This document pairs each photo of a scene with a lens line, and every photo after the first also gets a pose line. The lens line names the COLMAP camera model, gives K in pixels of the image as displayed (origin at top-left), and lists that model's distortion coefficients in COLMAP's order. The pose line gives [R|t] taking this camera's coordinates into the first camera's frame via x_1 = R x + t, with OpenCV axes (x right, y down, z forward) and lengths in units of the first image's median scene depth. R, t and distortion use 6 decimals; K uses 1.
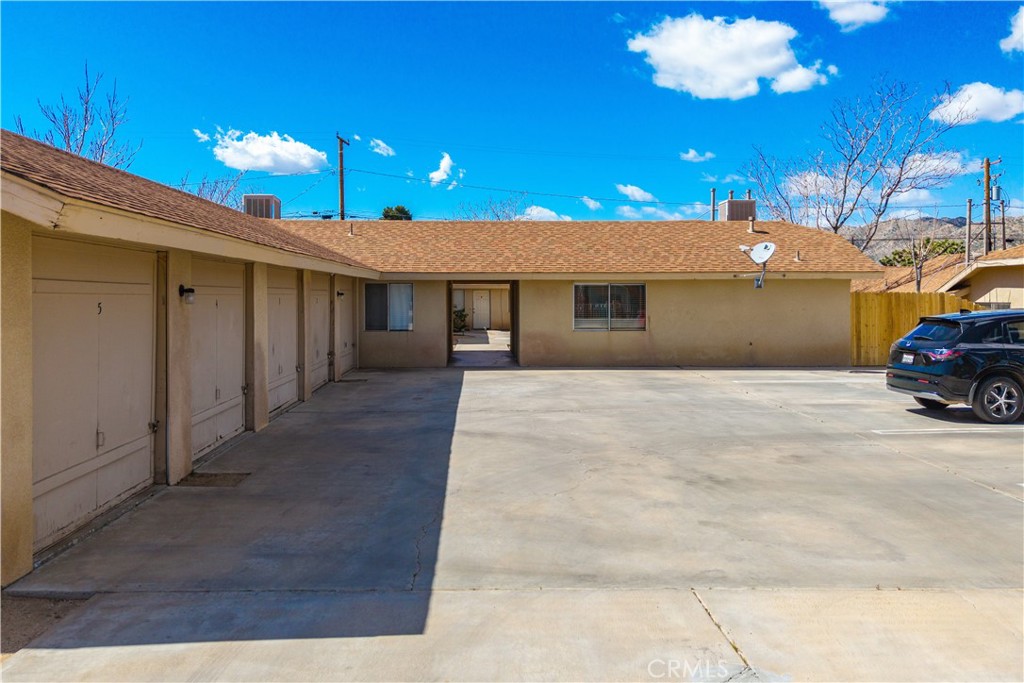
lens RADIAL K [[805.8, 0, 512.0], [0, 805.8, 341.5], [0, 0, 1]] dist [0.005900, 0.002937]
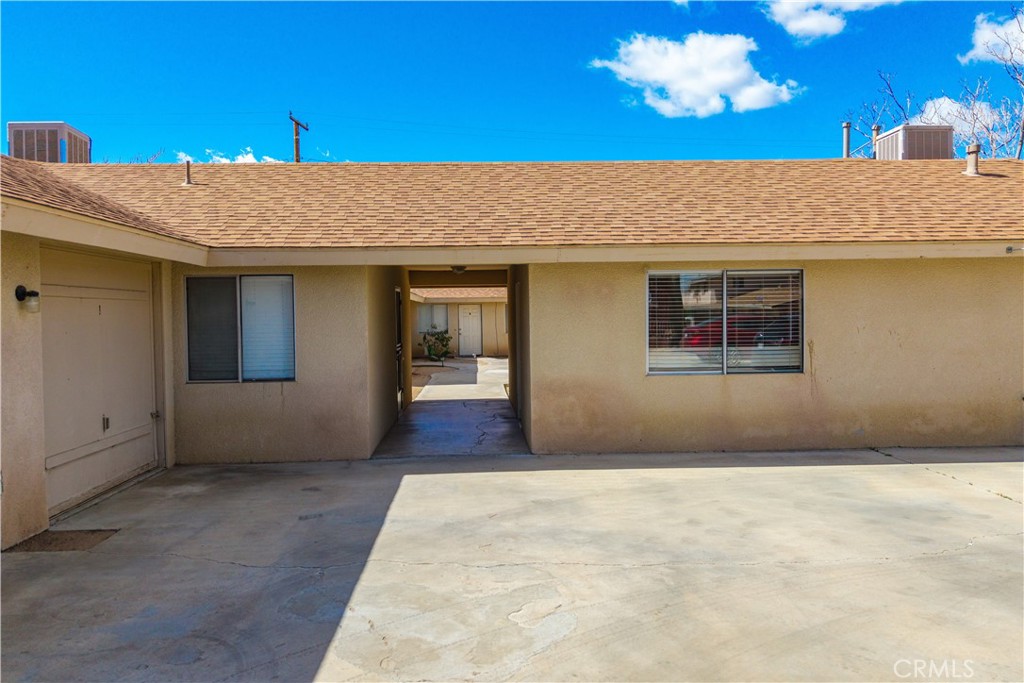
lens RADIAL K [[805.8, 0, 512.0], [0, 805.8, 341.5], [0, 0, 1]] dist [0.005900, 0.002937]
pose [[0.999922, -0.012088, 0.003075, -0.002158], [0.012160, 0.999627, -0.024470, -0.021841], [-0.002778, 0.024505, 0.999696, 0.535511]]
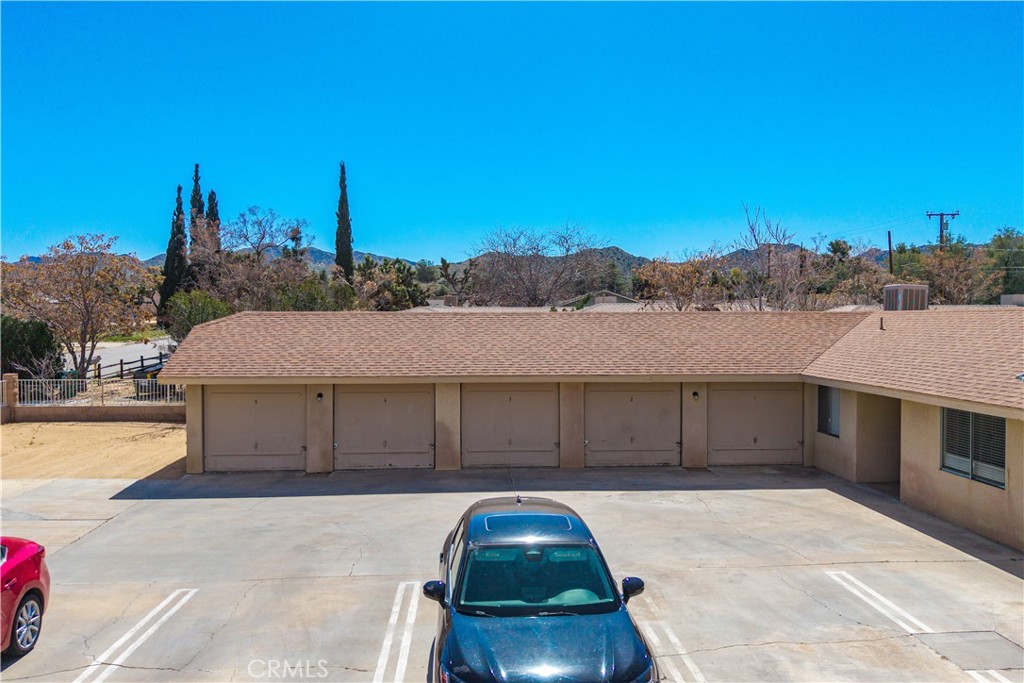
lens RADIAL K [[805.8, 0, 512.0], [0, 805.8, 341.5], [0, 0, 1]] dist [0.005900, 0.002937]
pose [[0.012606, 0.024166, -0.999628, 0.799308], [-0.060636, 0.997887, 0.023359, -0.121962], [0.998080, 0.060319, 0.014044, 0.587582]]
